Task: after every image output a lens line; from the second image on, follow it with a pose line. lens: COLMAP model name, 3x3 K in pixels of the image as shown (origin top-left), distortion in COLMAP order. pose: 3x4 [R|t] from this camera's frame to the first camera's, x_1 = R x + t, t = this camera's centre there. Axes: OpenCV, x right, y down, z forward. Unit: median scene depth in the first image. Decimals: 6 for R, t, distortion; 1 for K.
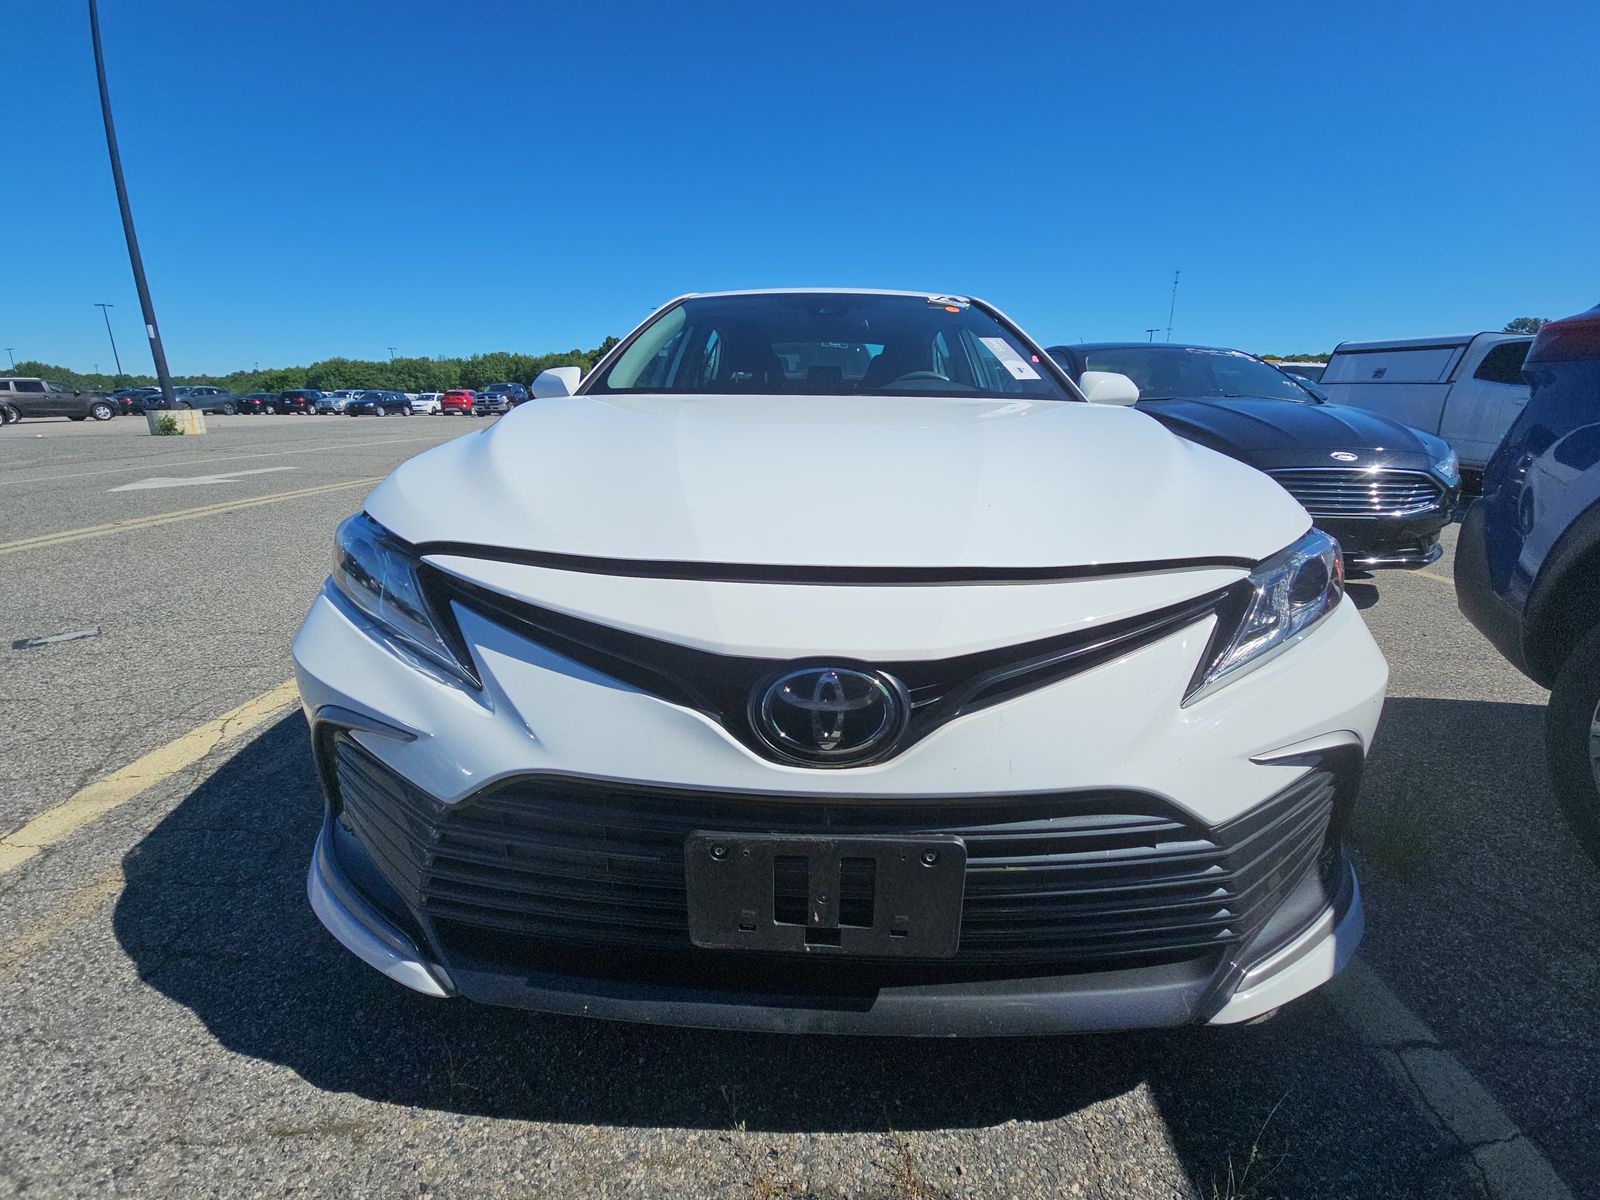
lens RADIAL K [[640.1, 0, 803.0], [0, 640.1, 588.4], [0, 0, 1]] dist [0.049988, -0.027954]
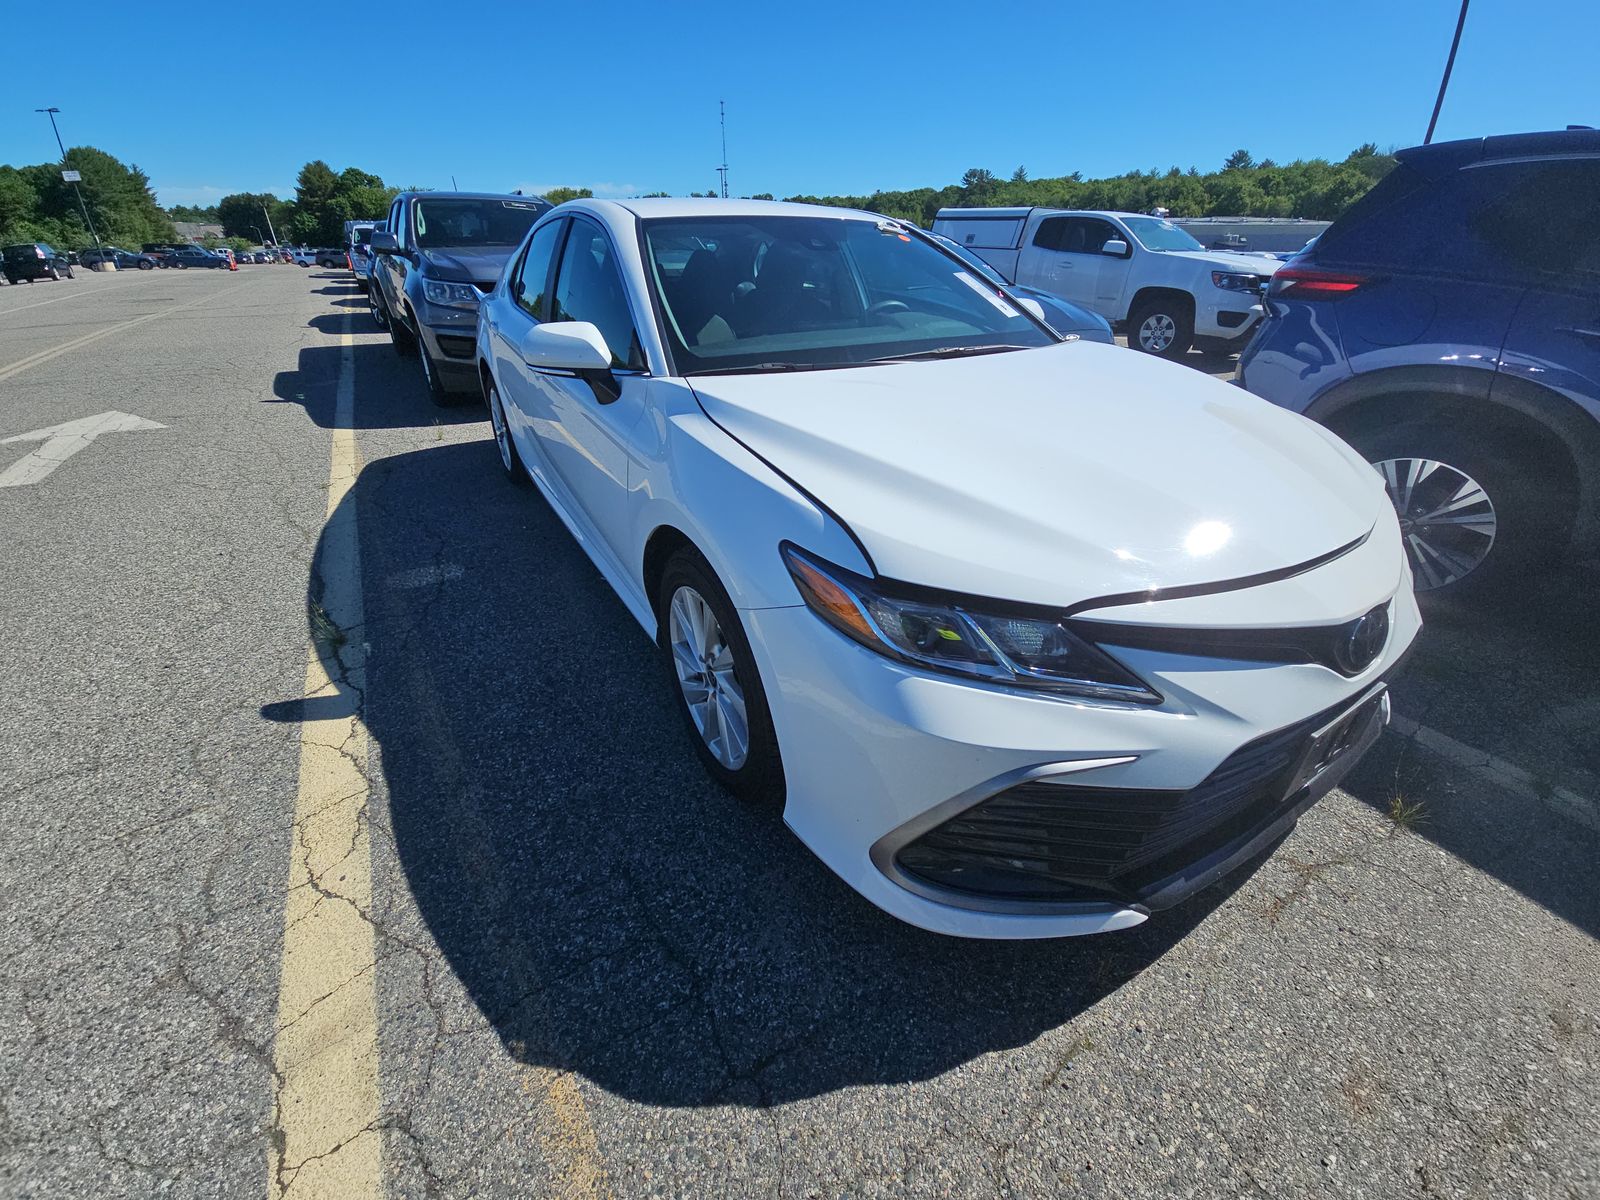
lens RADIAL K [[633.6, 0, 800.0], [0, 633.6, 600.0], [0, 0, 1]] dist [0.023622, -0.016608]
pose [[0.832412, -0.280264, 0.478061, -1.142439], [0.165455, 0.949027, 0.268276, -0.334264], [-0.528881, -0.144219, 0.836353, 0.273127]]
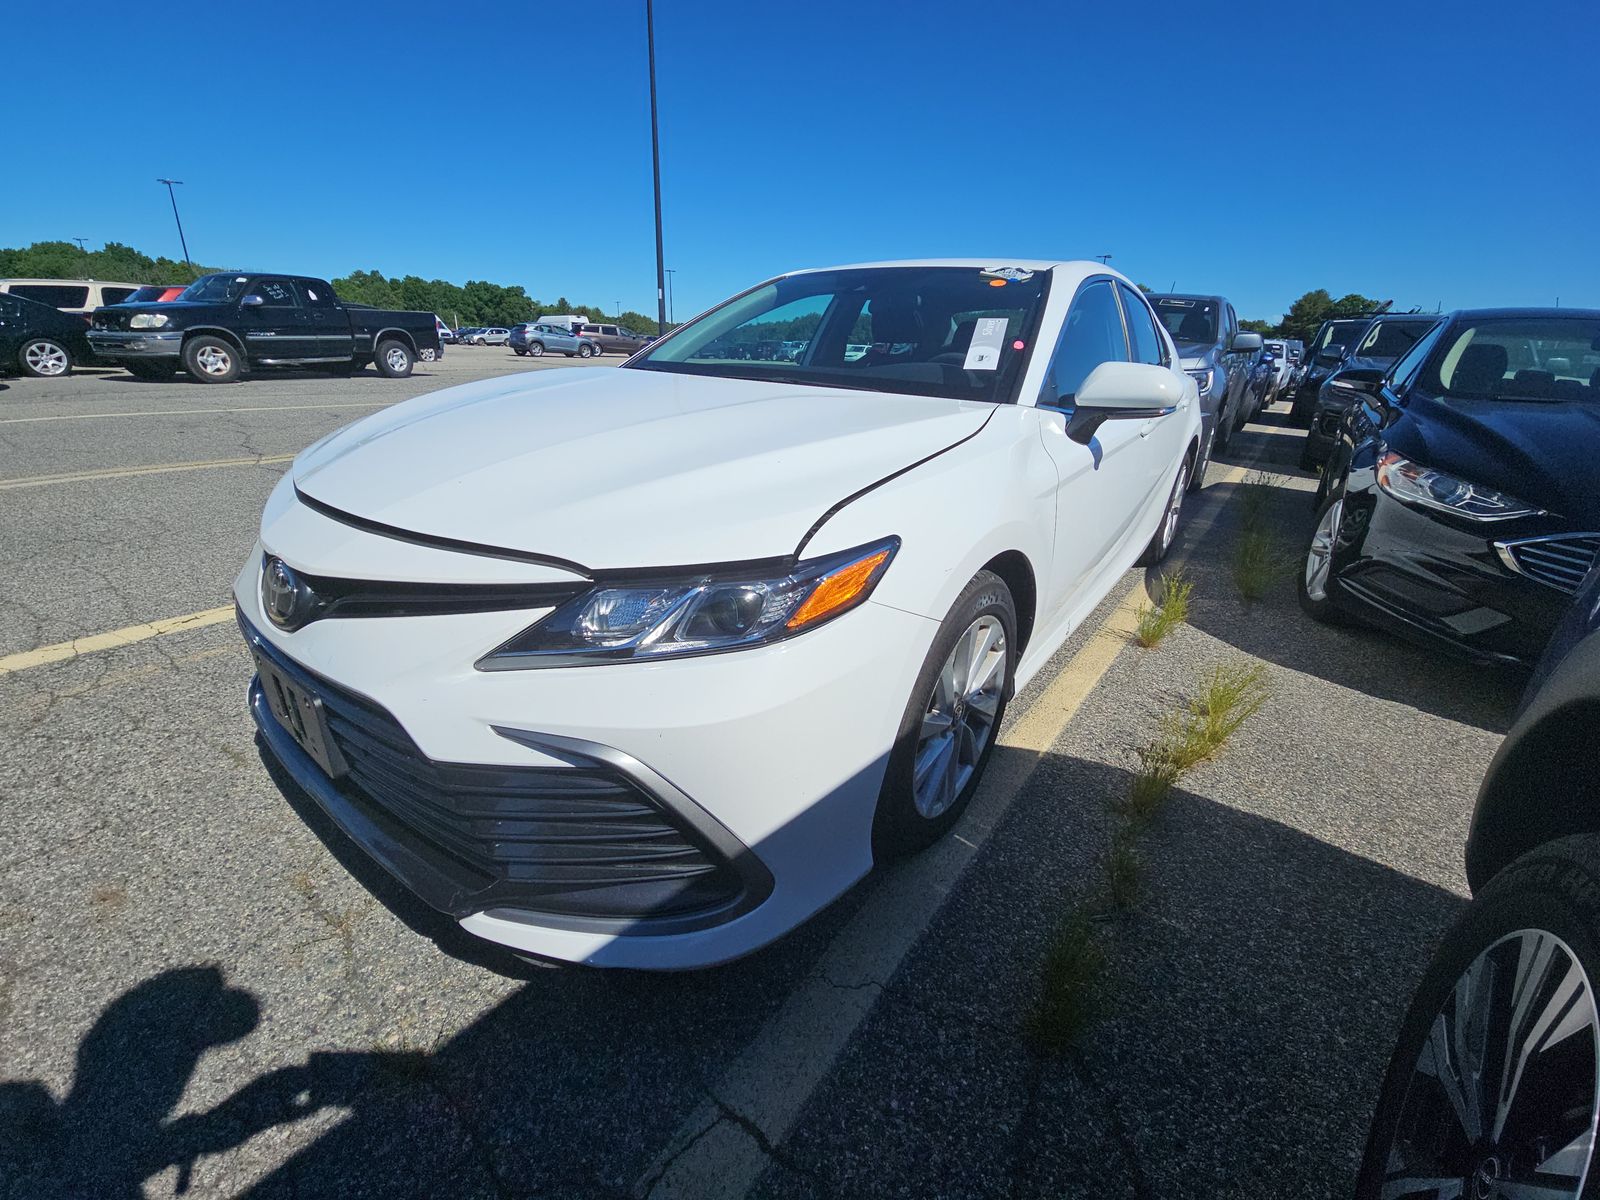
lens RADIAL K [[640.1, 0, 803.0], [0, 640.1, 588.4], [0, 0, 1]] dist [0.049988, -0.027954]
pose [[0.816428, 0.230501, -0.529448, 1.184255], [-0.196071, 0.973060, 0.121285, -0.160668], [0.543141, 0.004789, 0.839628, 0.226305]]
